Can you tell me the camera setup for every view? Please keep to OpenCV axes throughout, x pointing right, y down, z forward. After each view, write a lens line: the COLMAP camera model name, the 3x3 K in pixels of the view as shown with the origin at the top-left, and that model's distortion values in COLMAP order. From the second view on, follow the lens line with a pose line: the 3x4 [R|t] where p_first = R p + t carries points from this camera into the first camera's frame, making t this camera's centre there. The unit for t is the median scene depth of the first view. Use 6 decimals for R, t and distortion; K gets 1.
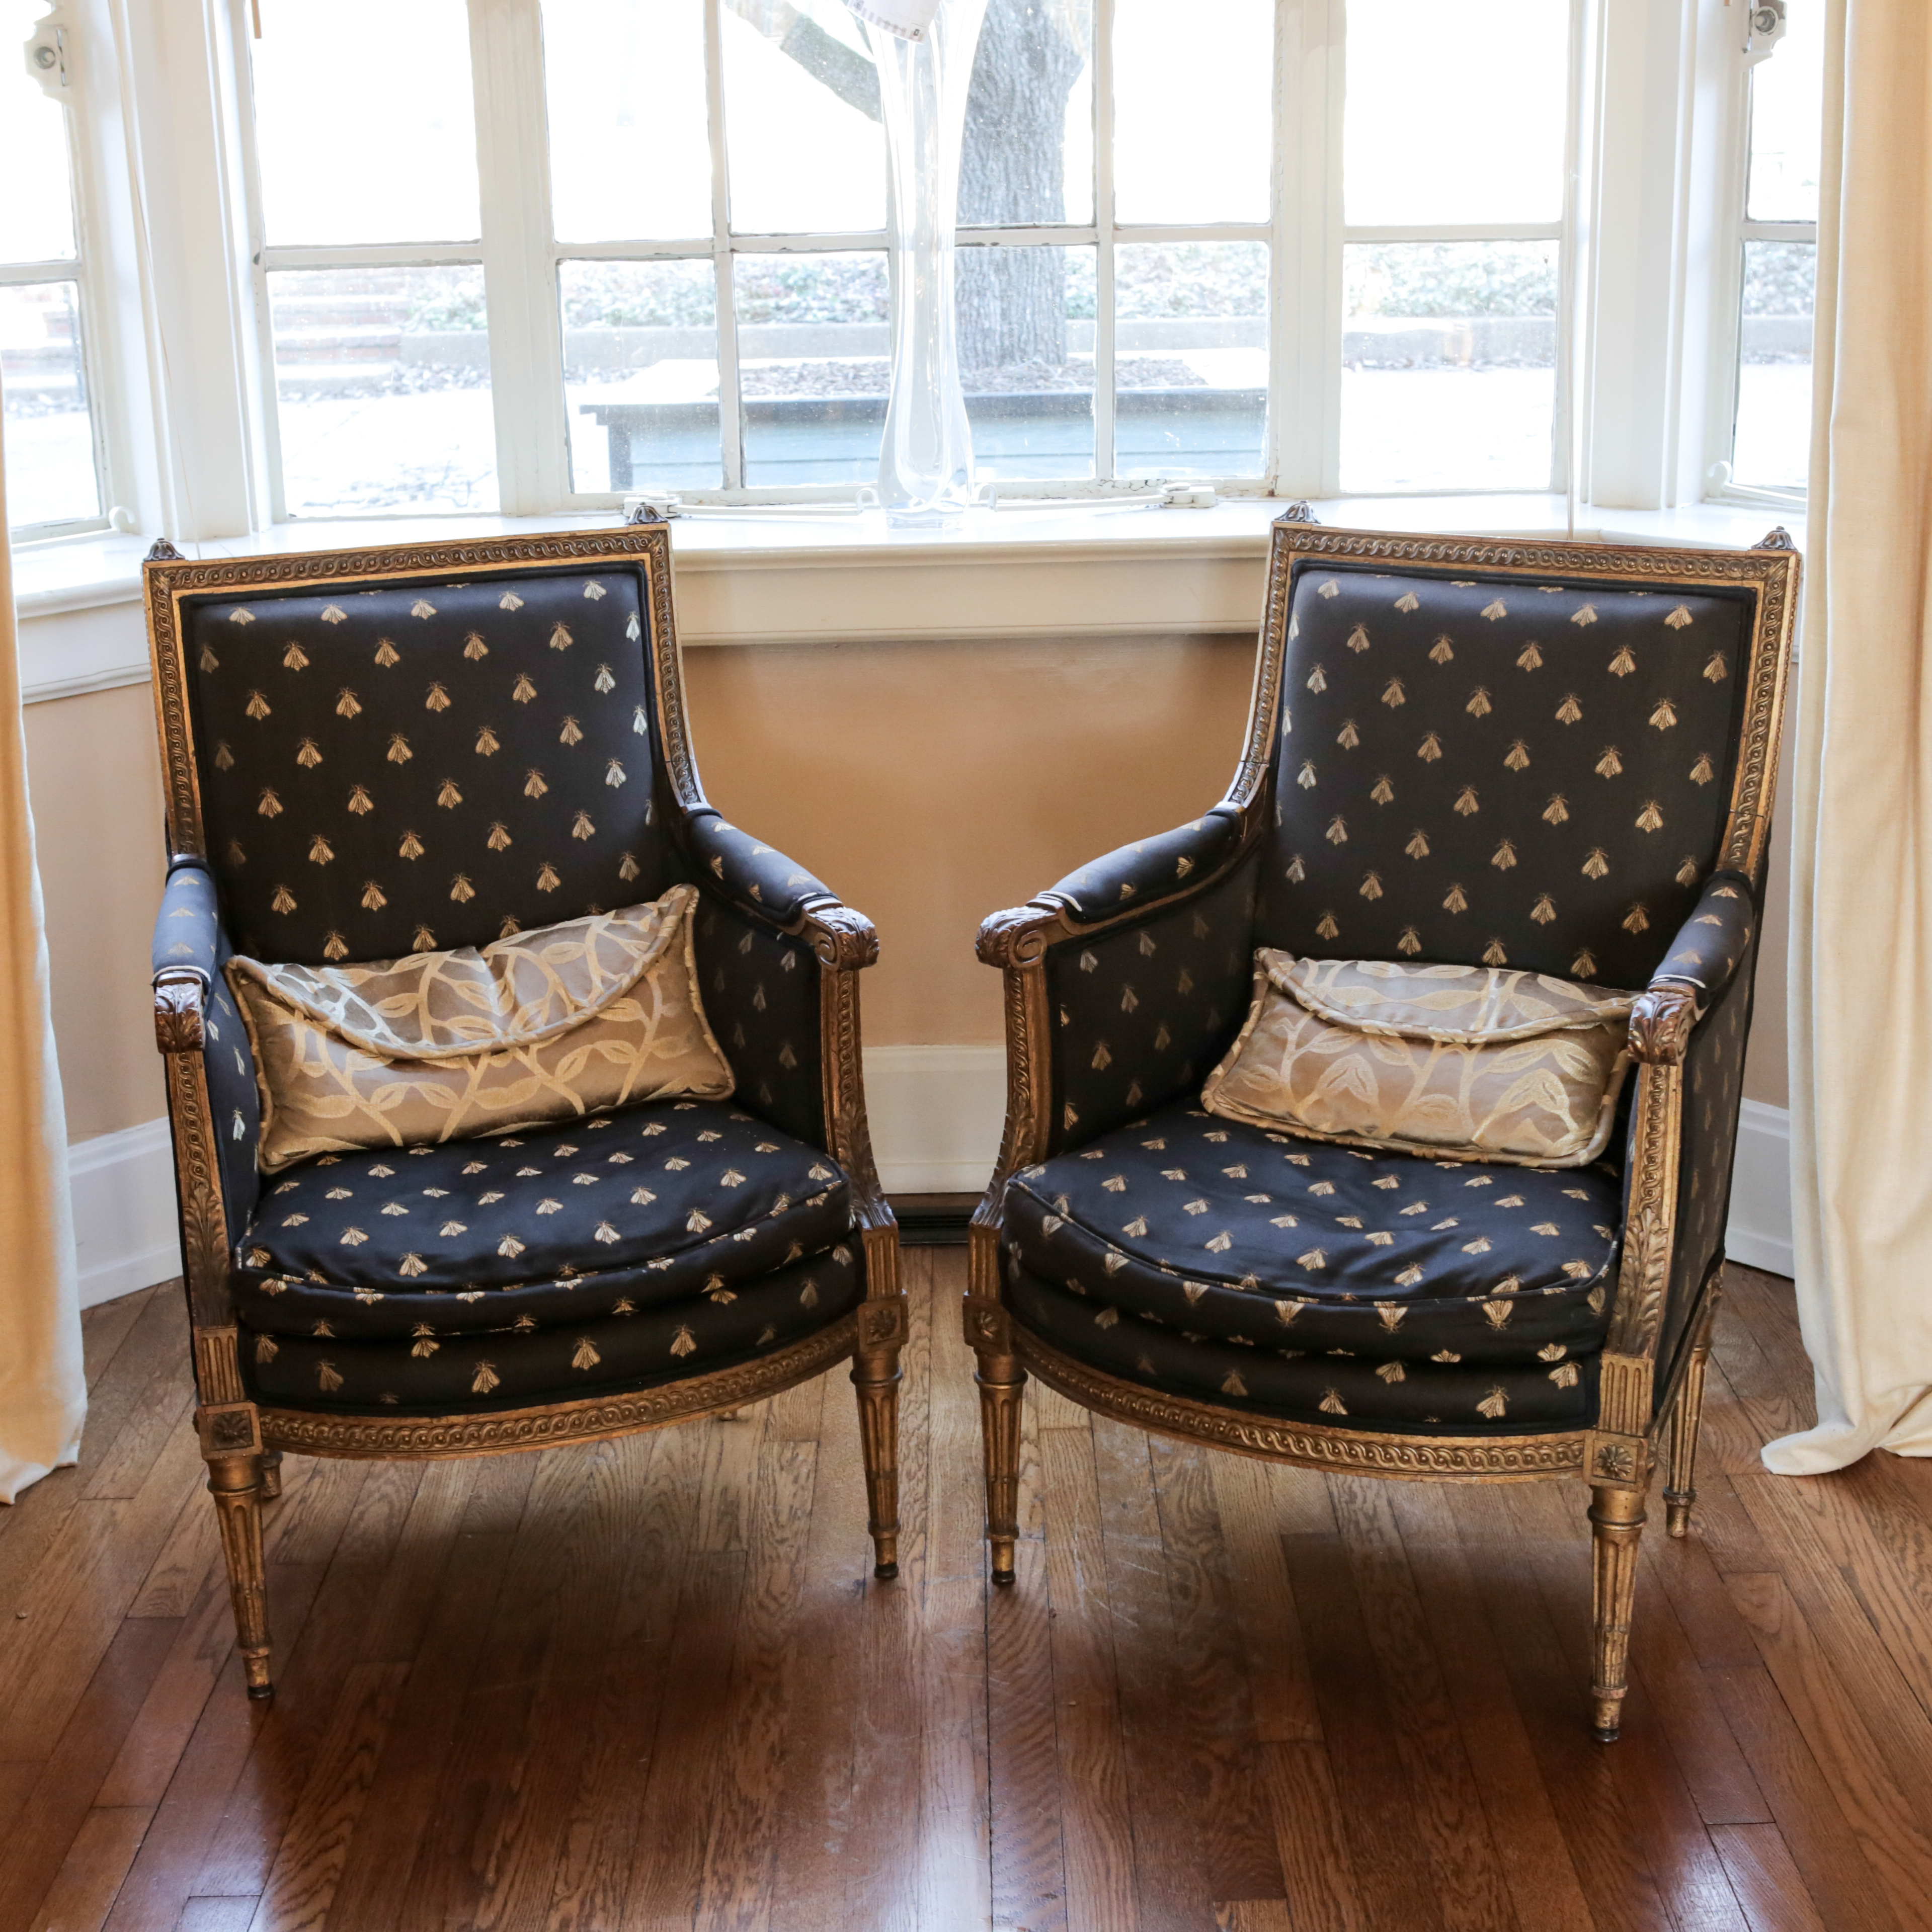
lens RADIAL K [[3099.7, 0, 966.0], [0, 3099.7, 966.0], [0, 0, 1]] dist [-0.050143, -0.067157]
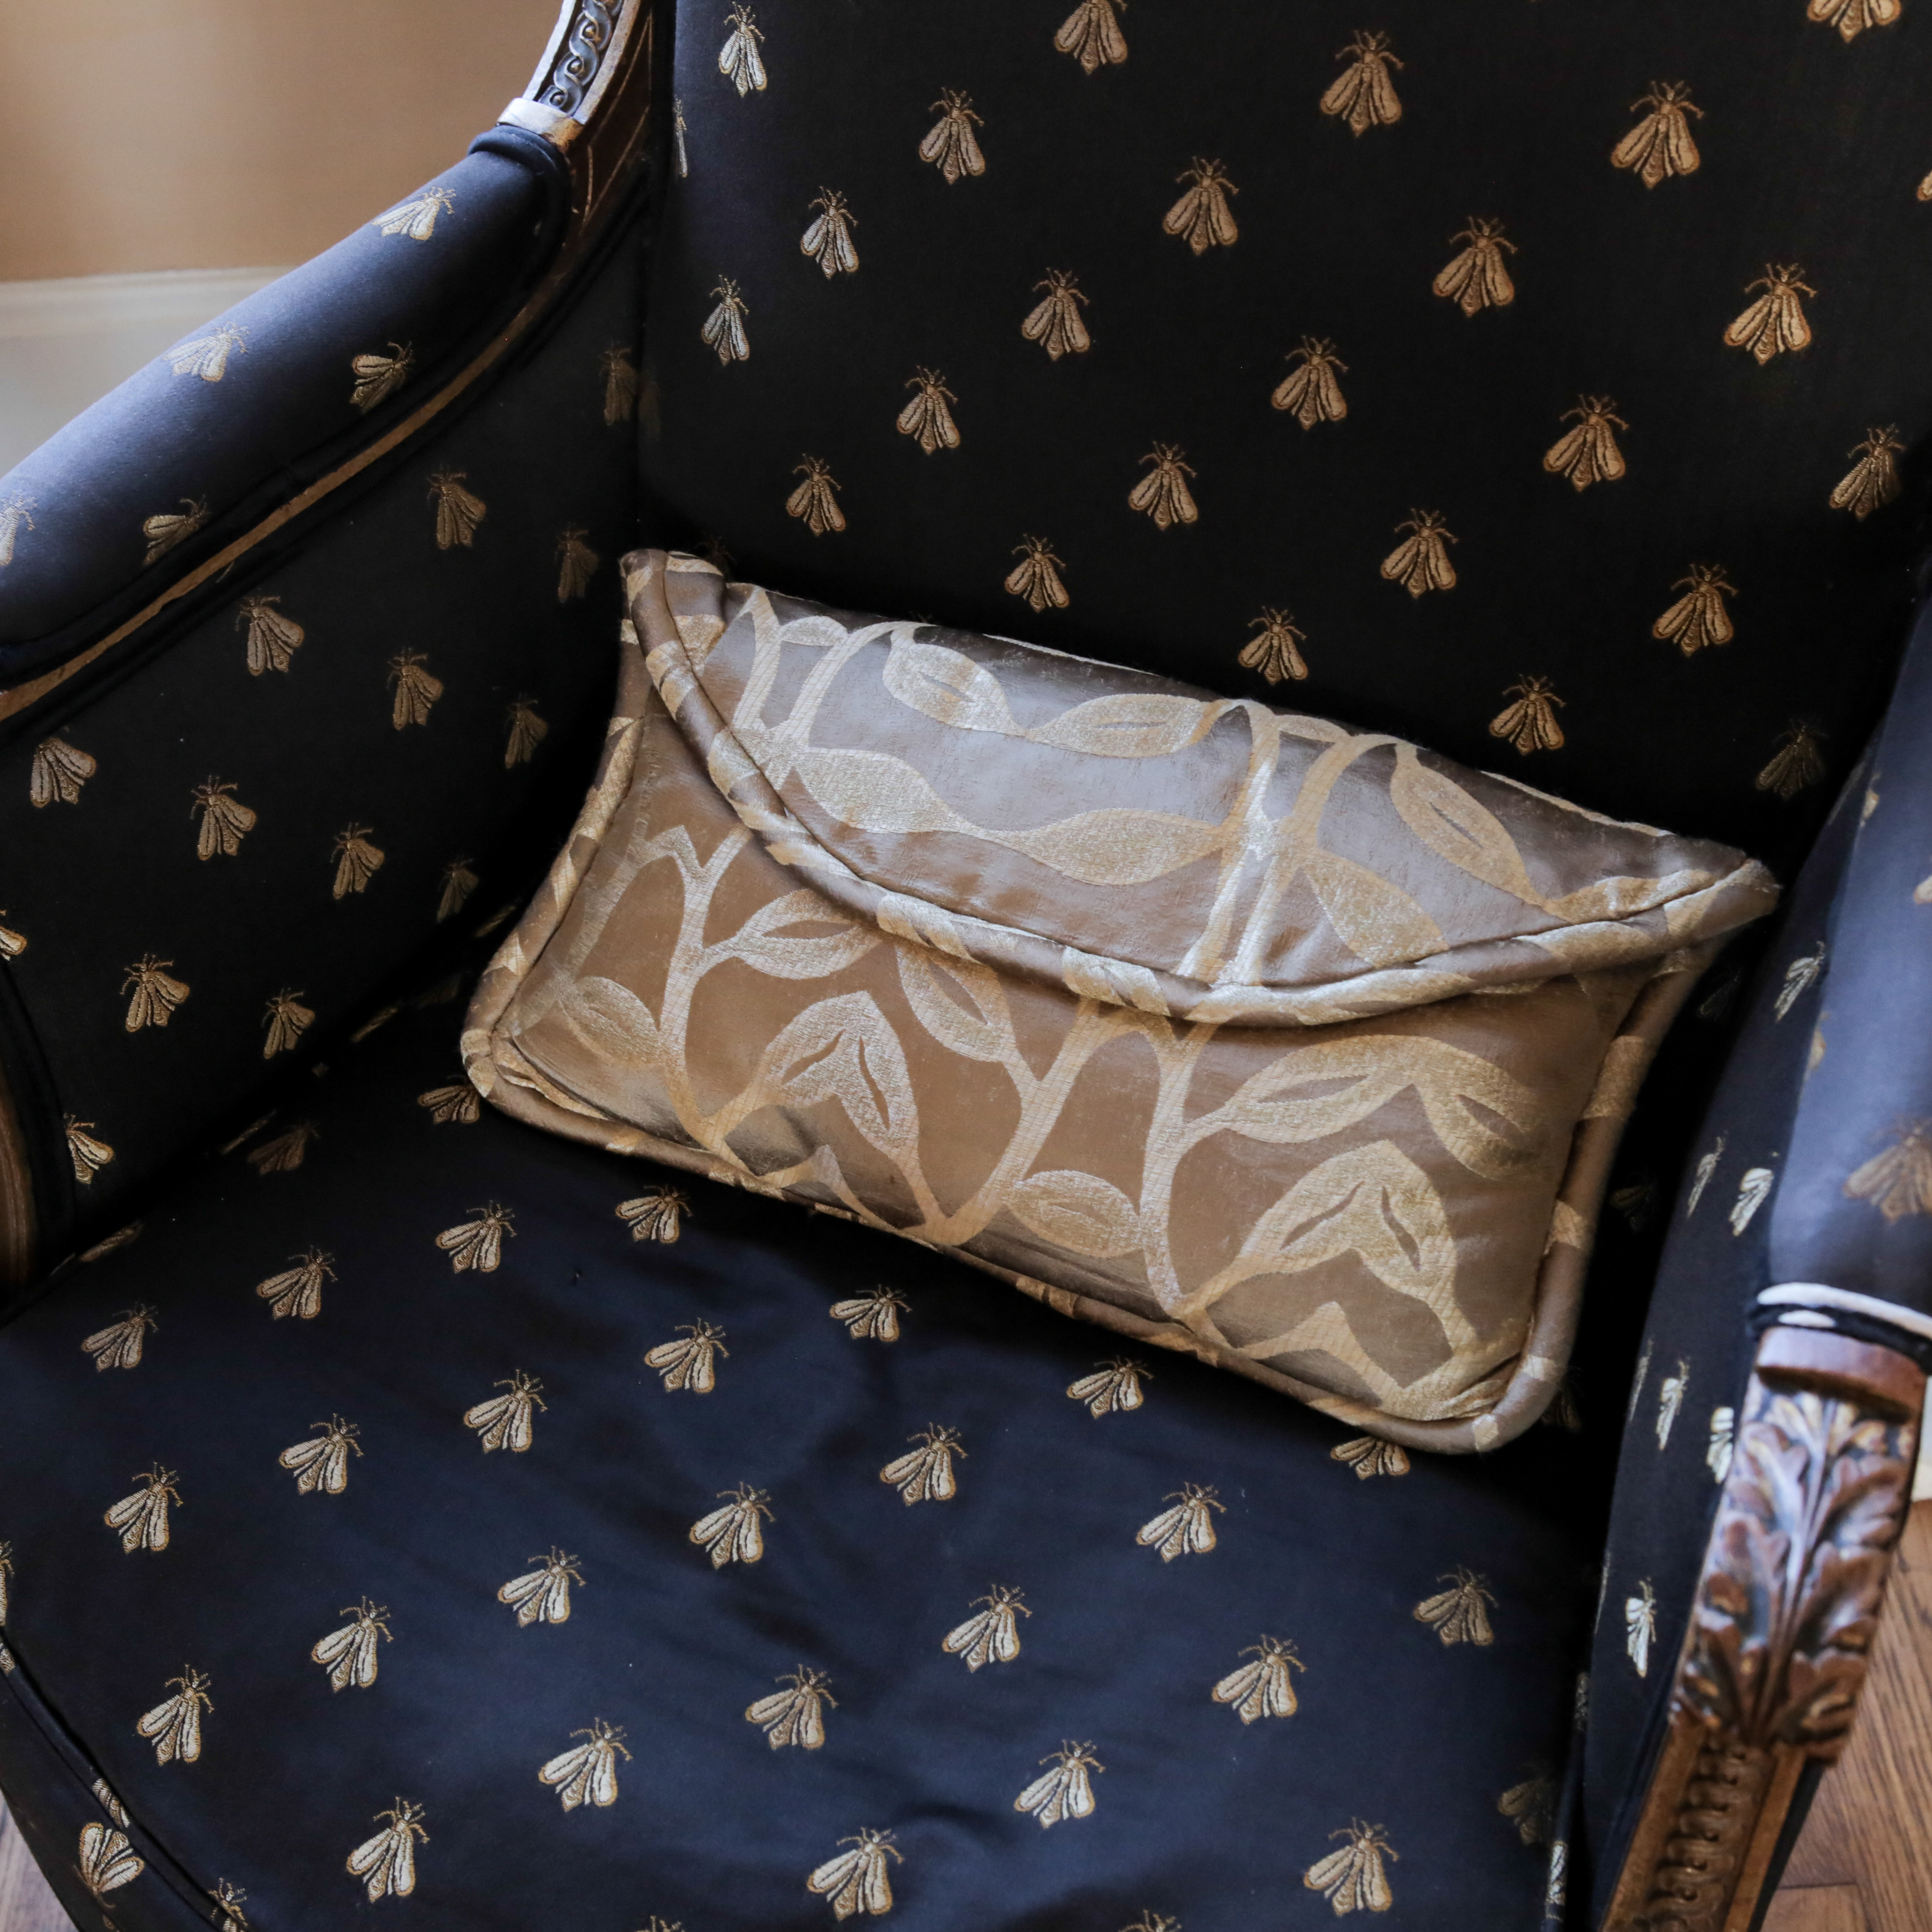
lens RADIAL K [[2902.7, 0, 966.0], [0, 2902.7, 966.0], [0, 0, 1]] dist [-0.036462, -0.100048]
pose [[0.999111, -0.035880, 0.022122, 0.128856], [0.020108, 0.866960, 0.497972, -0.136312], [-0.037046, -0.497084, 0.866911, 0.706848]]
